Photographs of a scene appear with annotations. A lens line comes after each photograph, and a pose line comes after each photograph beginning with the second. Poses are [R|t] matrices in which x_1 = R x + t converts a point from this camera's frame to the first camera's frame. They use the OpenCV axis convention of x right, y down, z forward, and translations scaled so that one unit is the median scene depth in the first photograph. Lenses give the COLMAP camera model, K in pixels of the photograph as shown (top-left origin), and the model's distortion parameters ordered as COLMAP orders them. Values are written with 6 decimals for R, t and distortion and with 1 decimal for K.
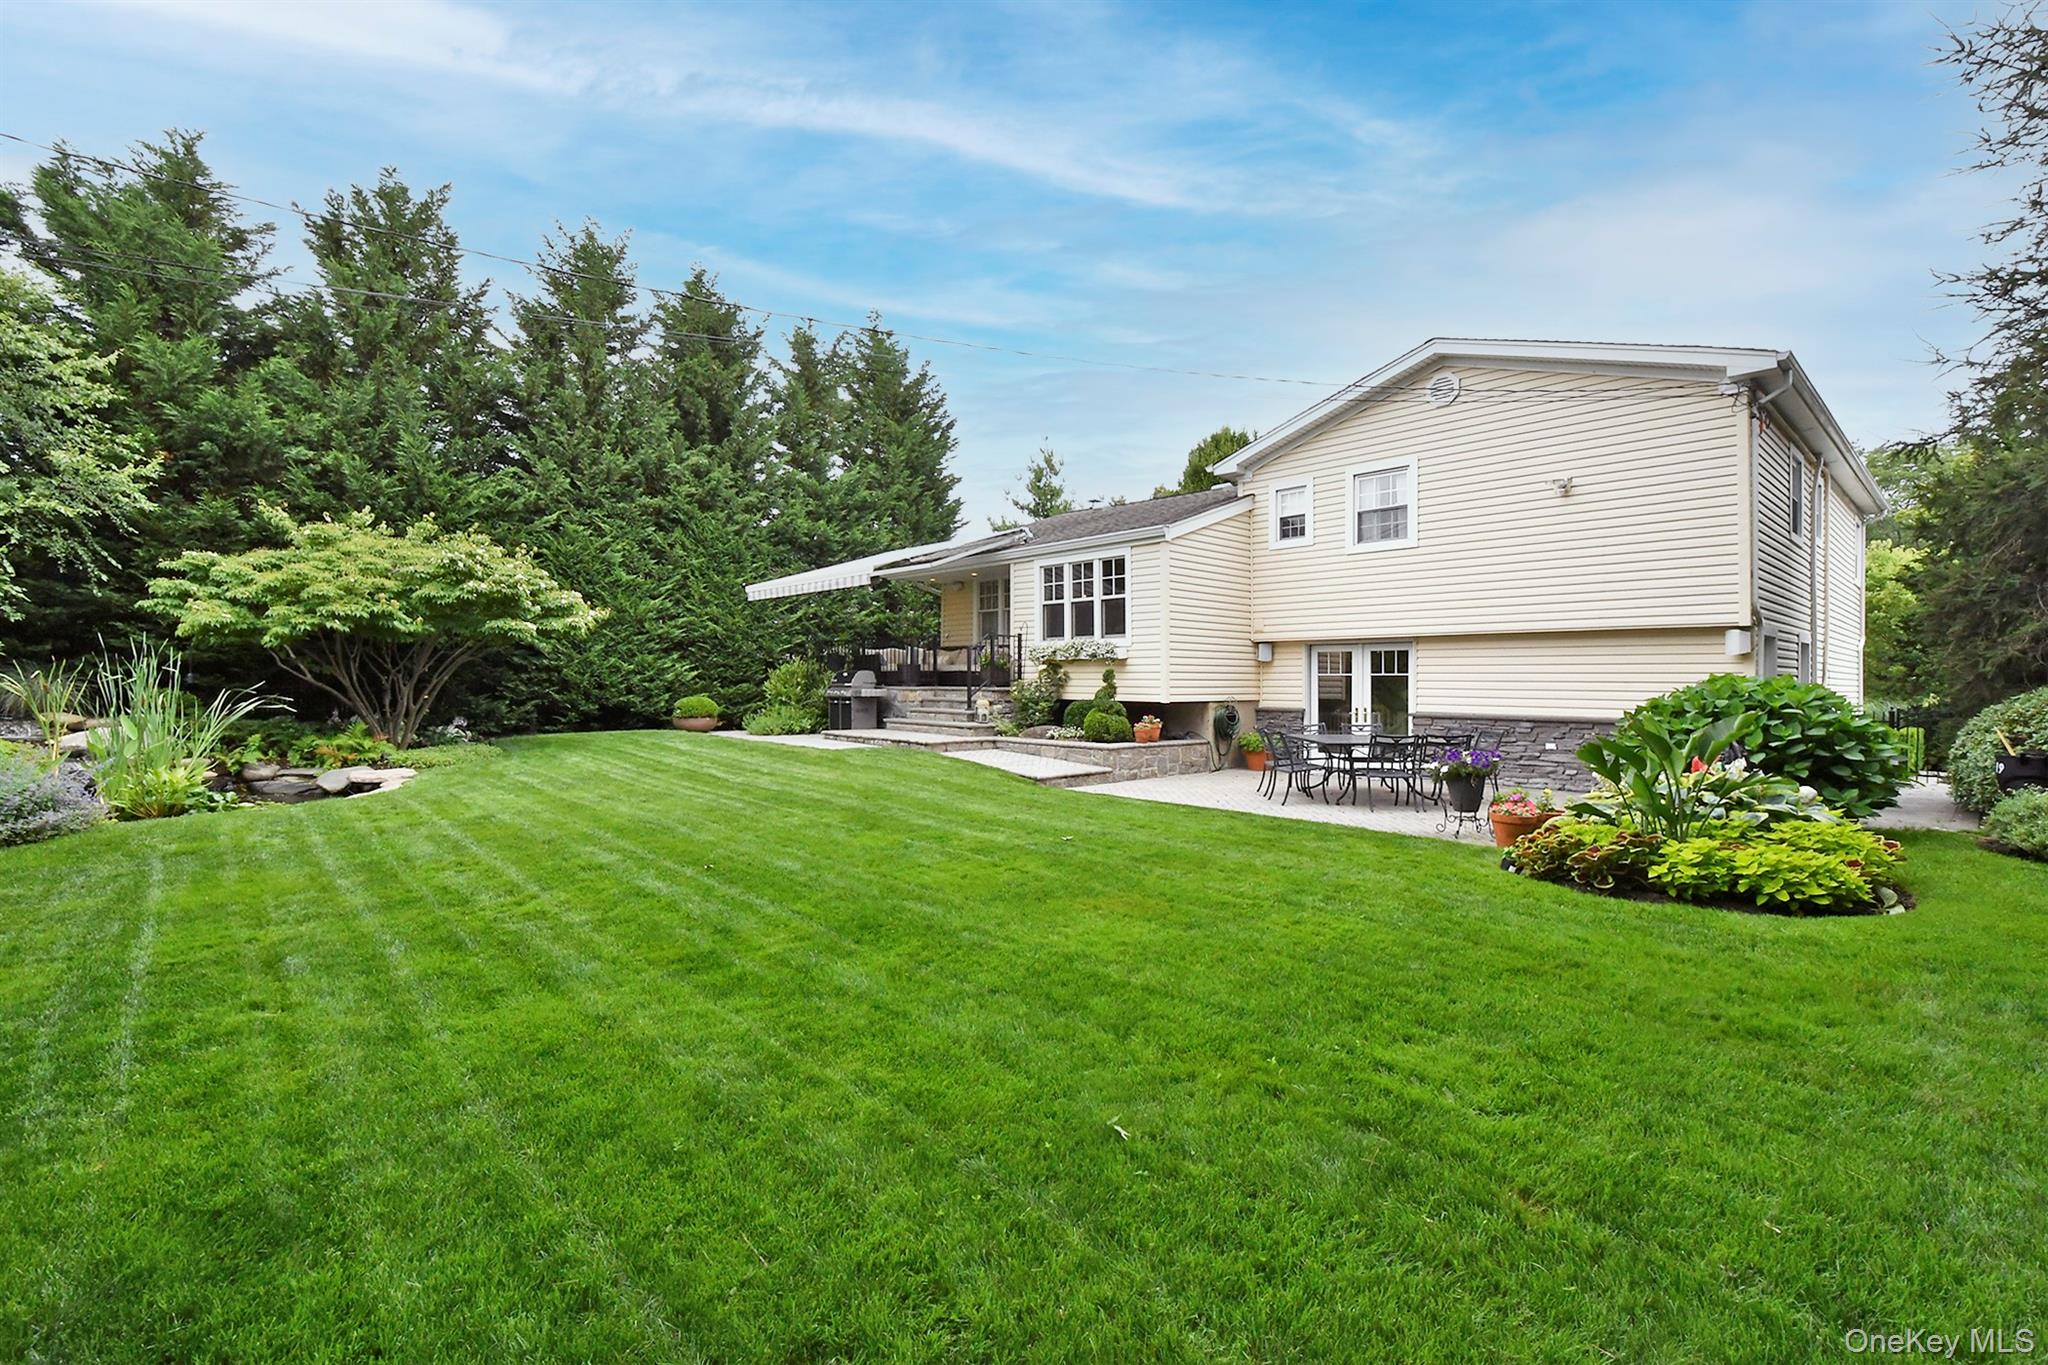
lens RADIAL K [[889.0, 0, 1025.4], [0, 889.0, 690.2], [0, 0, 1]] dist [-0.000204, 0.000076]
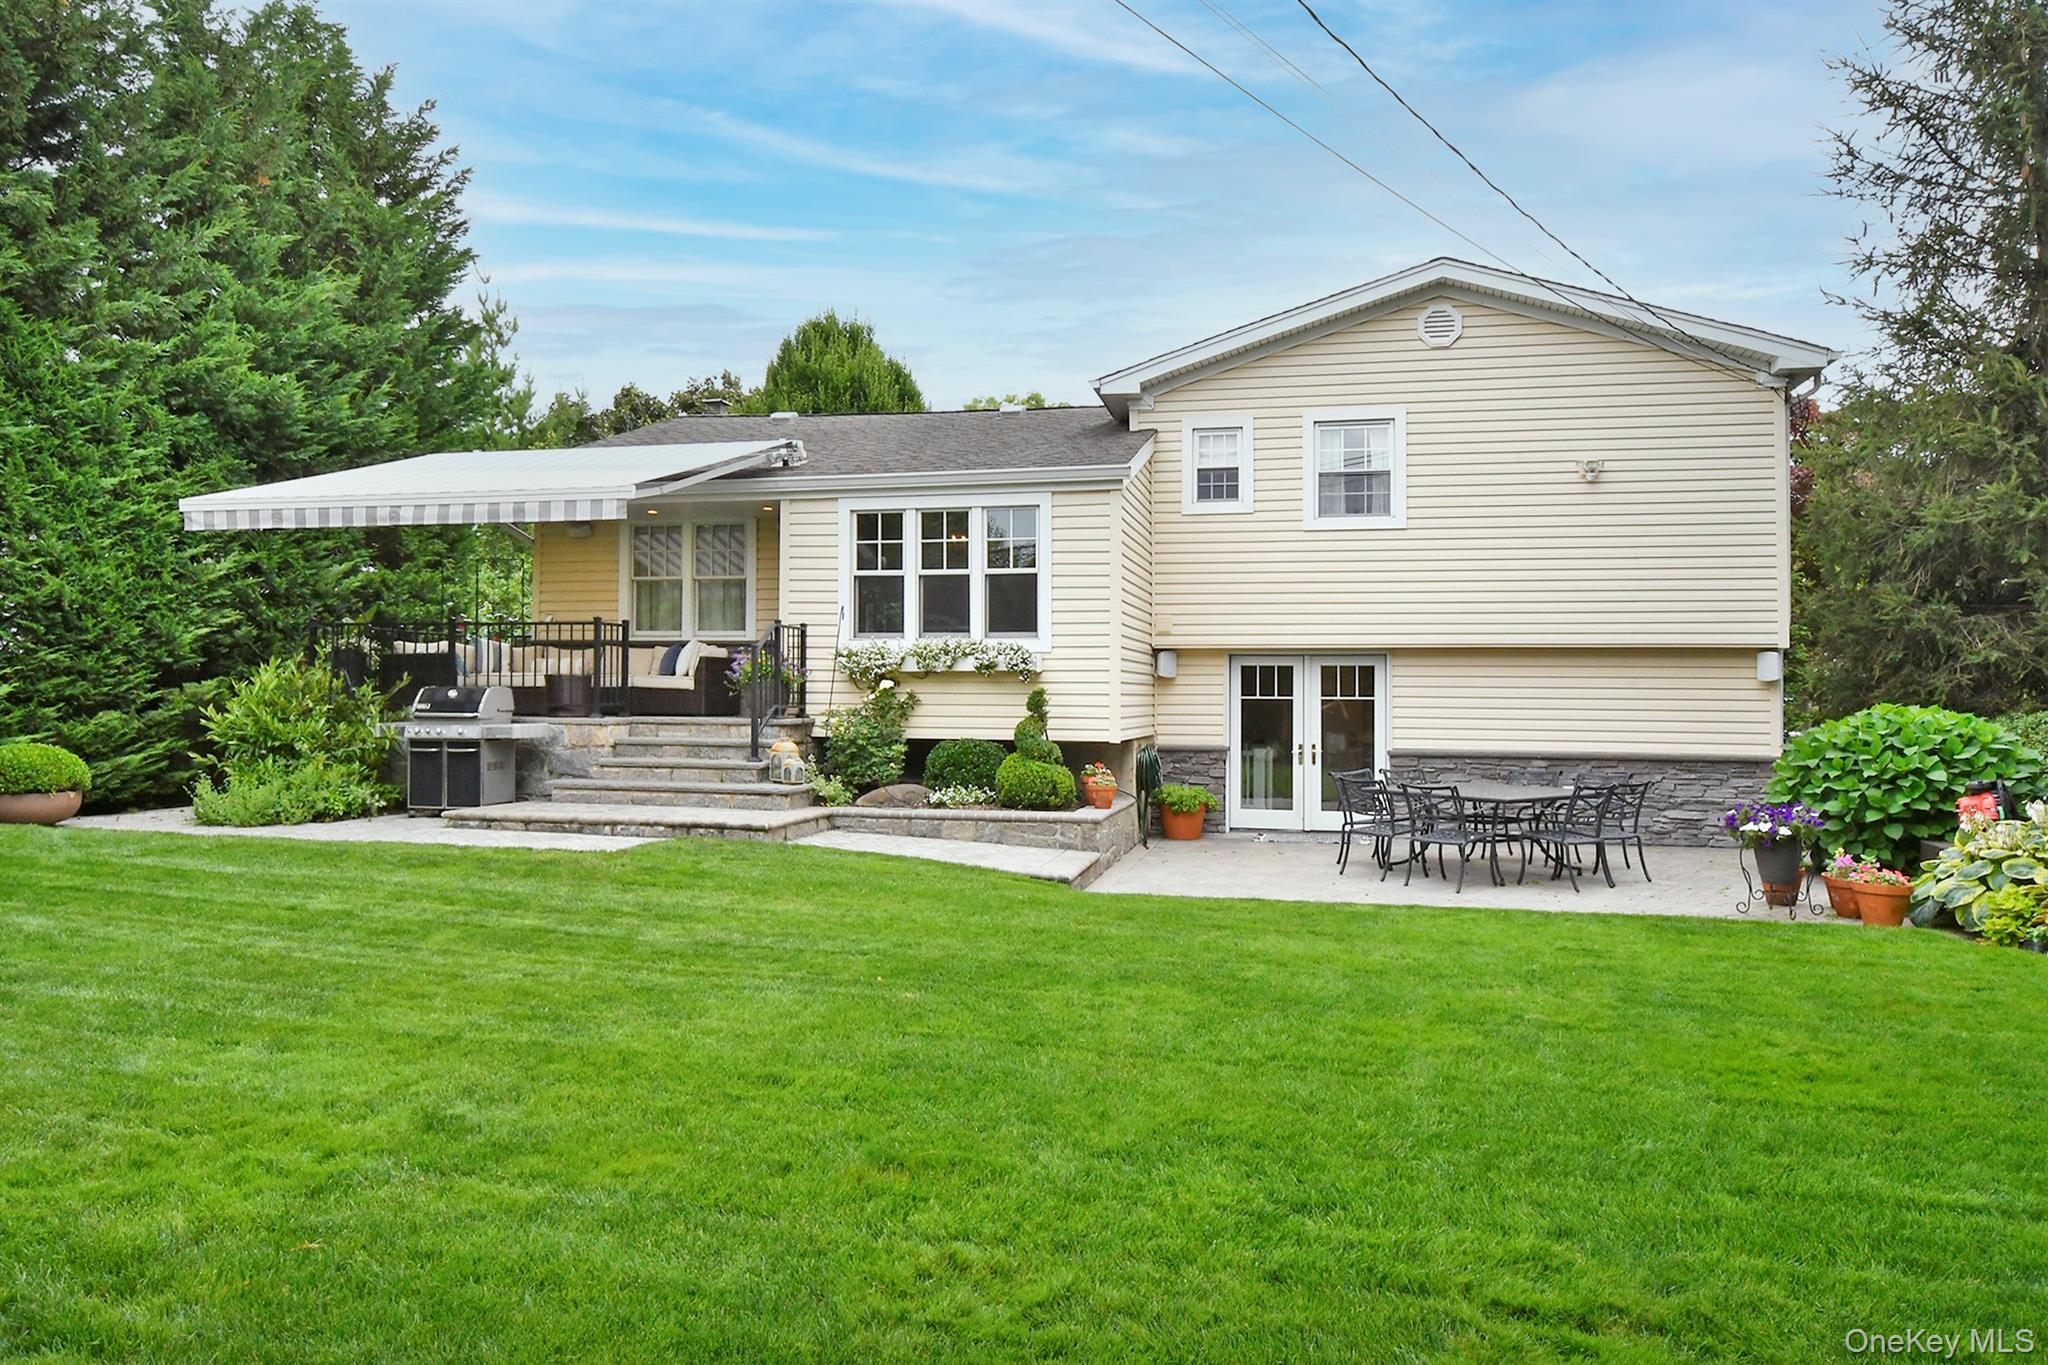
lens RADIAL K [[1325.9, 0, 1024.1], [0, 1325.9, 676.5], [0, 0, 1]] dist [-0.008710, 0.000025]
pose [[0.823328, 0.011136, 0.567456, -0.398073], [0.002812, 0.999715, -0.023698, -0.010028], [-0.567558, 0.021107, 0.823063, 0.235318]]
